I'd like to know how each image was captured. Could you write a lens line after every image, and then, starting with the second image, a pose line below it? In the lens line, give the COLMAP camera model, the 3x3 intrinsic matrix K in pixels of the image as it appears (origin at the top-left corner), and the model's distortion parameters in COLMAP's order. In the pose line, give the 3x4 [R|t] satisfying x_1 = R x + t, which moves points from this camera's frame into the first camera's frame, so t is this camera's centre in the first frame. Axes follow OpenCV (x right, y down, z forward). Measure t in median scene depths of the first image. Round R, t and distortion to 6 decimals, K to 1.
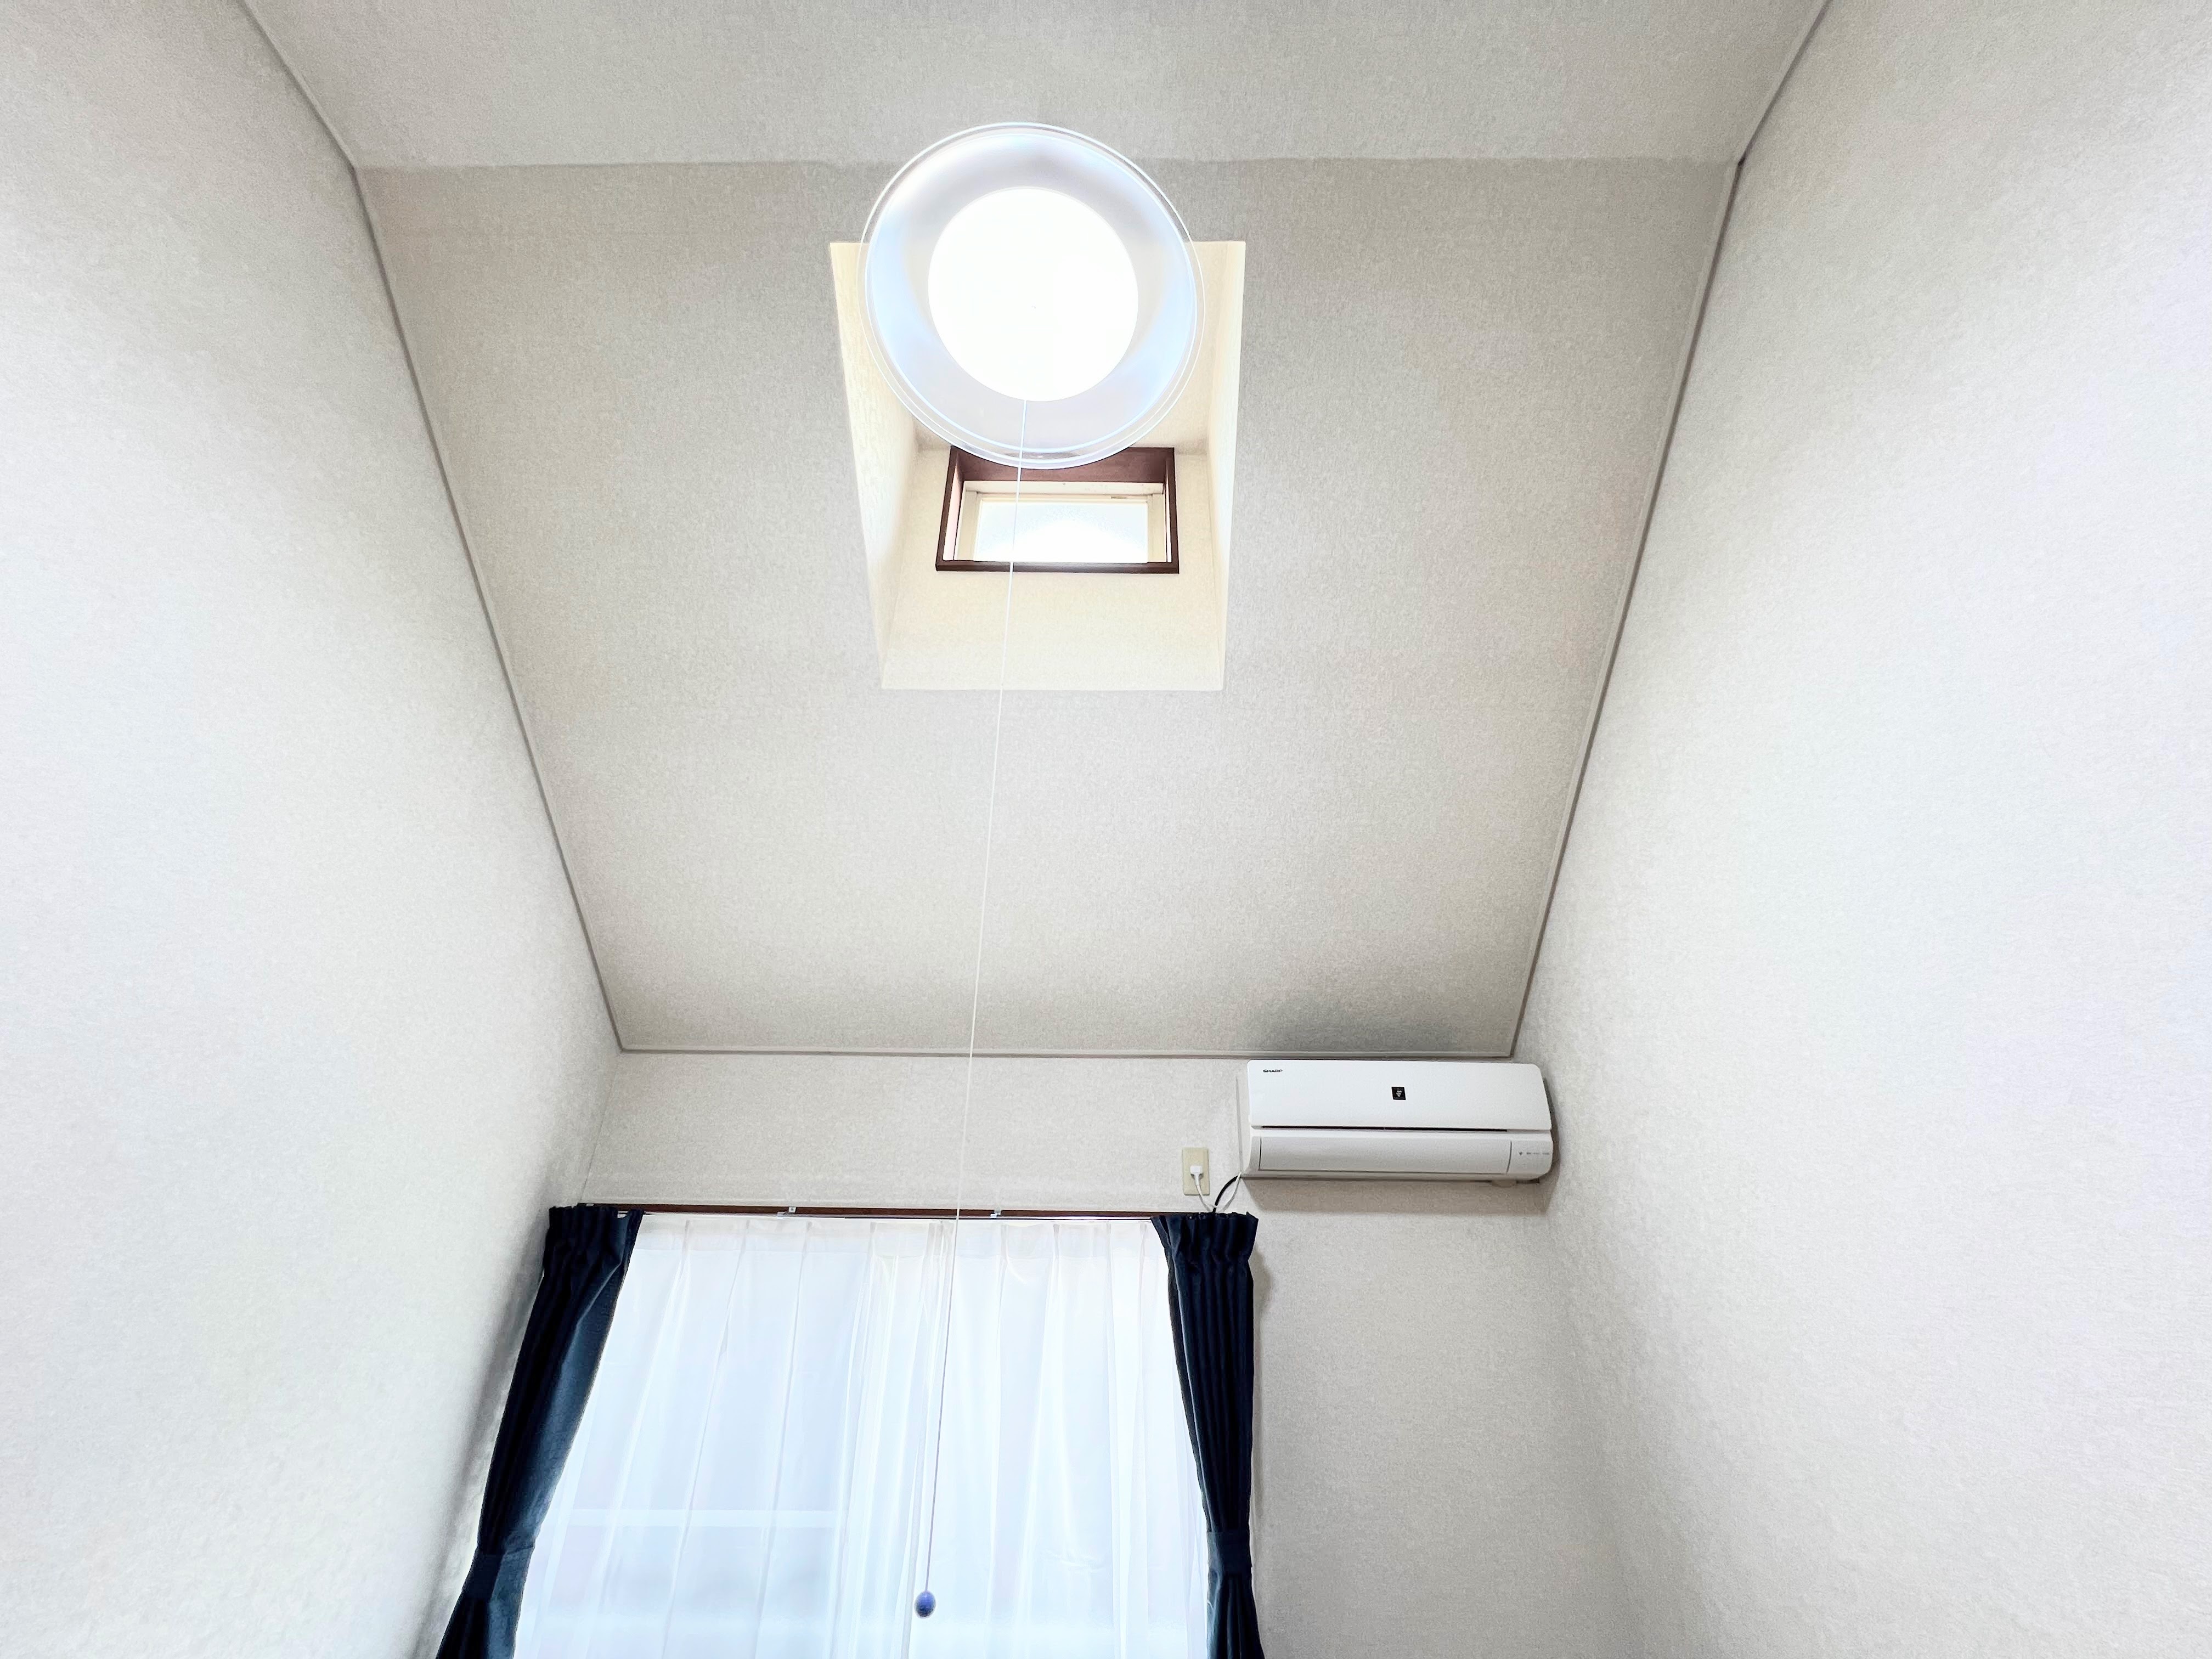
lens RADIAL K [[882.1, 0, 1092.6], [0, 882.1, 824.1], [0, 0, 1]] dist [-0.001692, -0.000028]
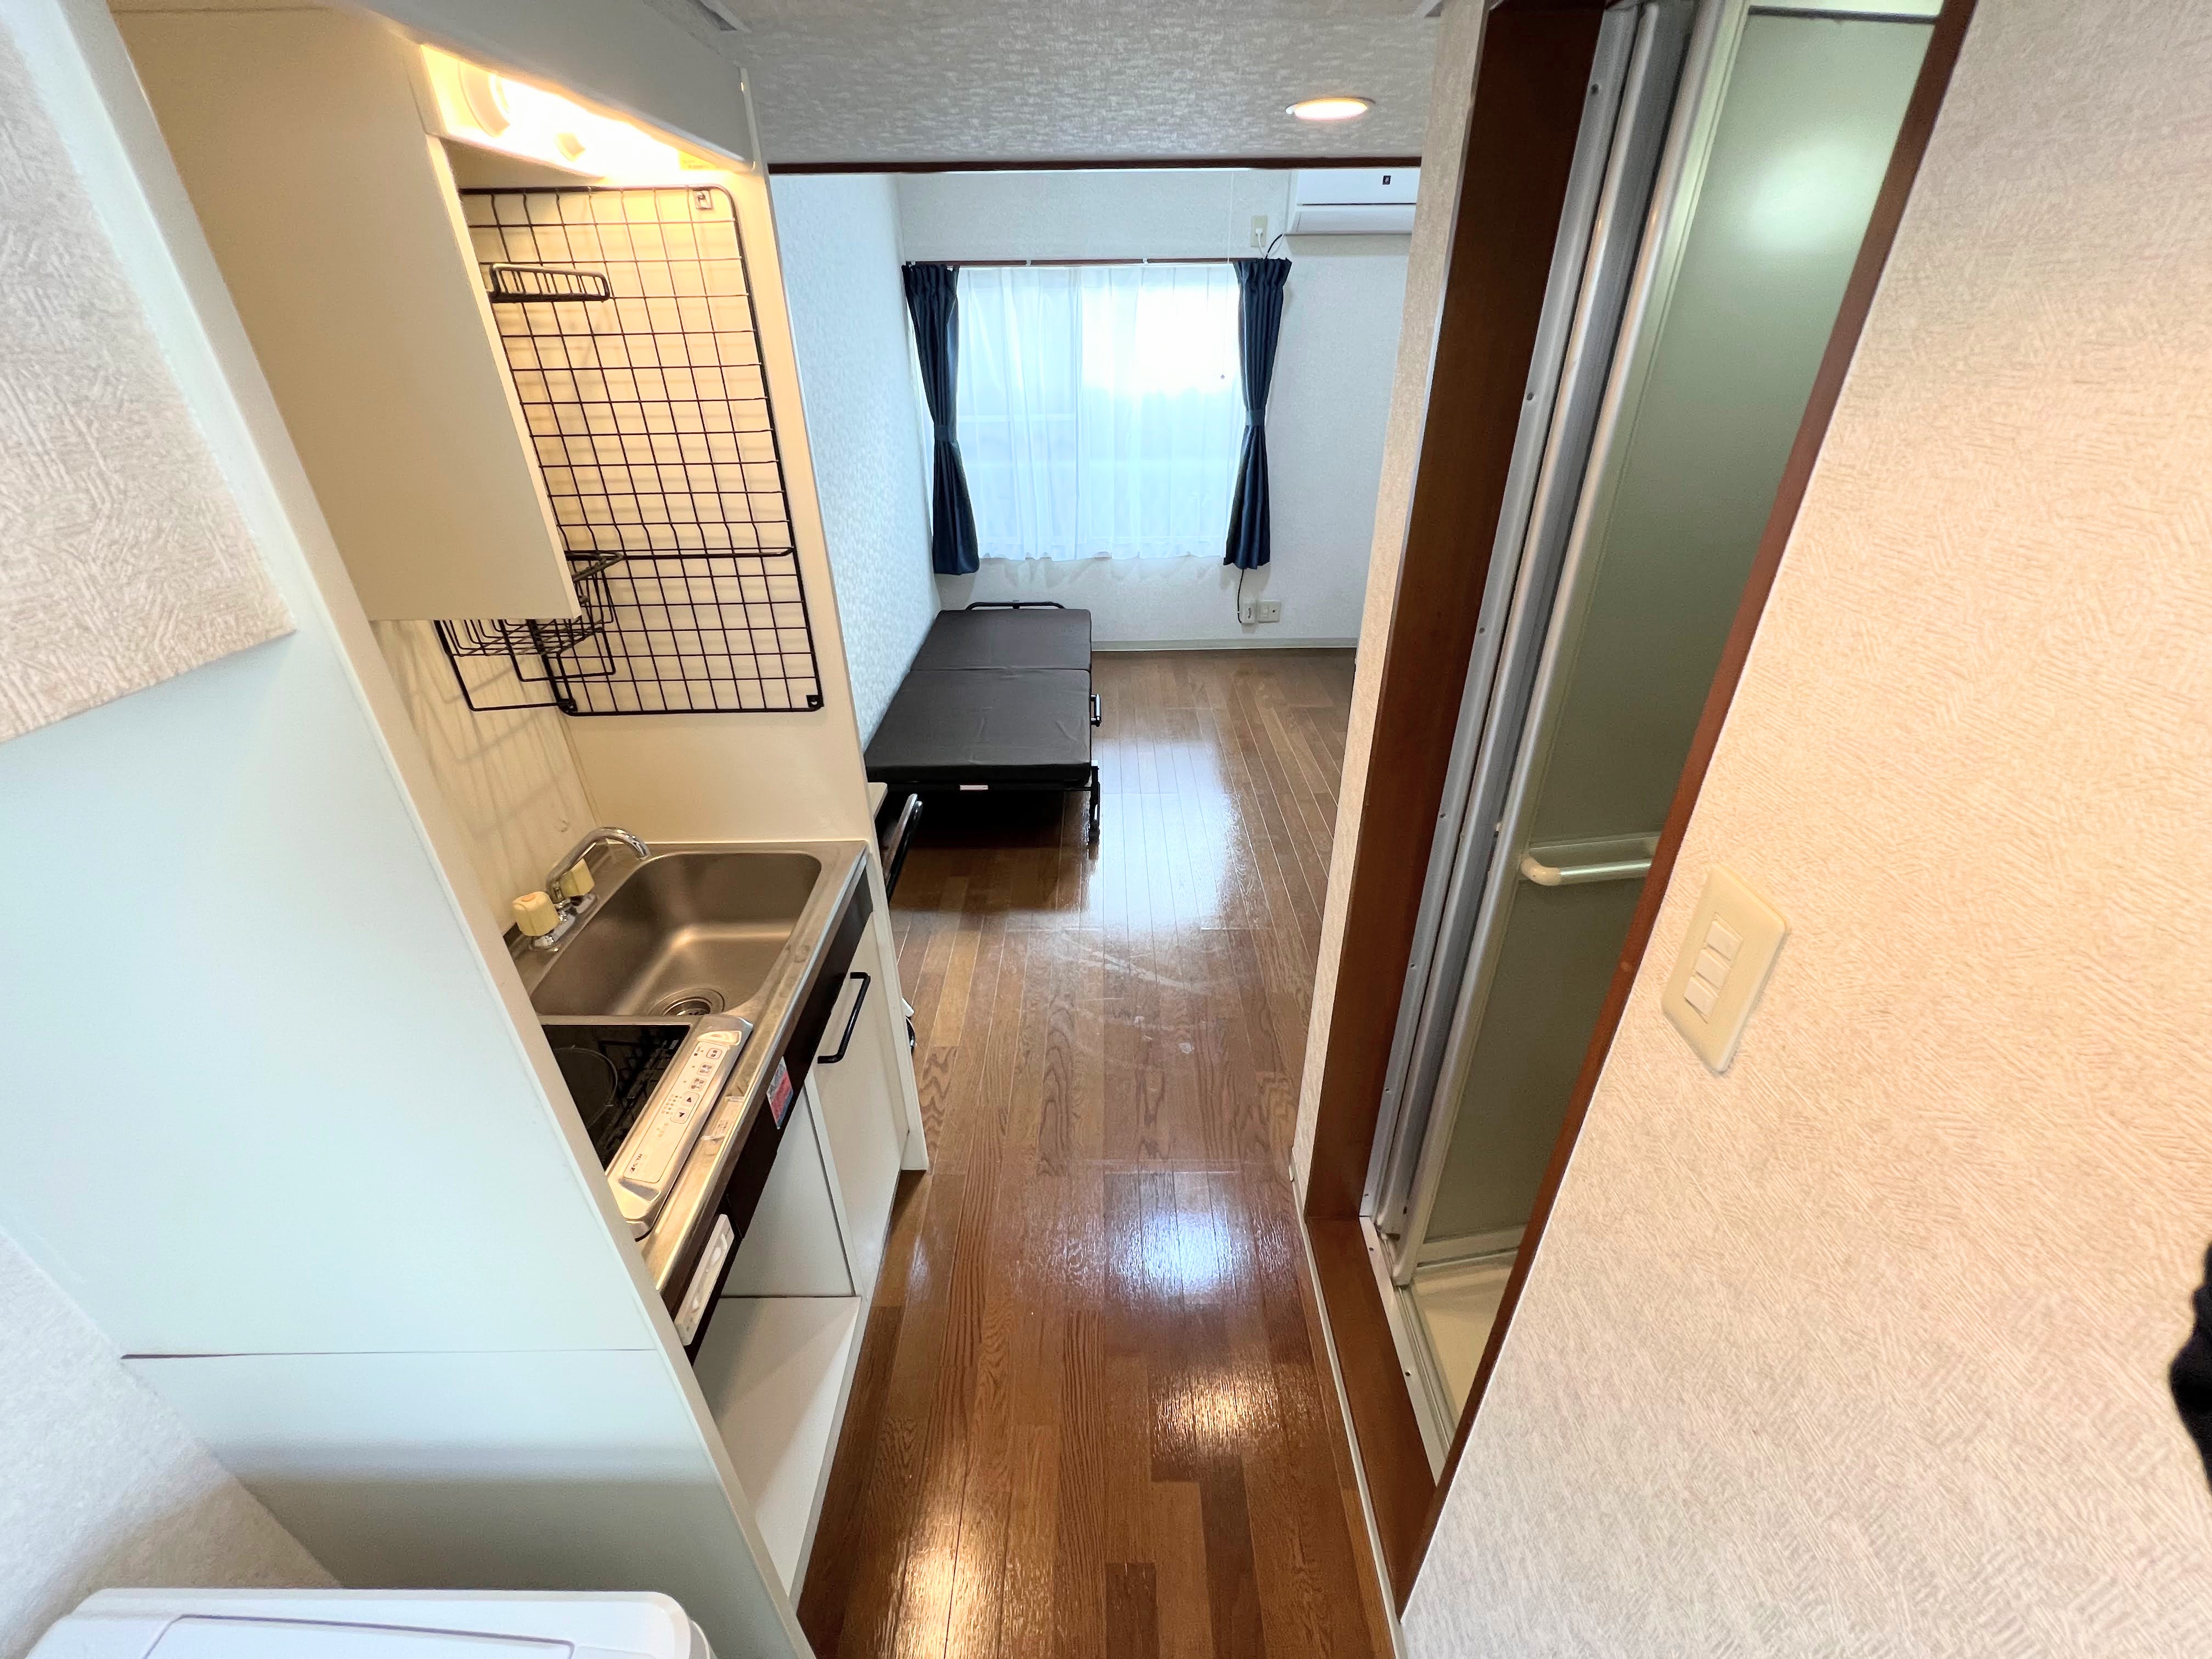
lens RADIAL K [[870.2, 0, 1106.9], [0, 870.2, 824.4], [0, 0, 1]] dist [-0.003048, -0.000095]
pose [[0.999638, -0.013091, -0.023497, -0.169405], [0.026800, 0.559013, 0.828726, -0.404643], [0.002287, -0.829056, 0.559161, -0.986106]]
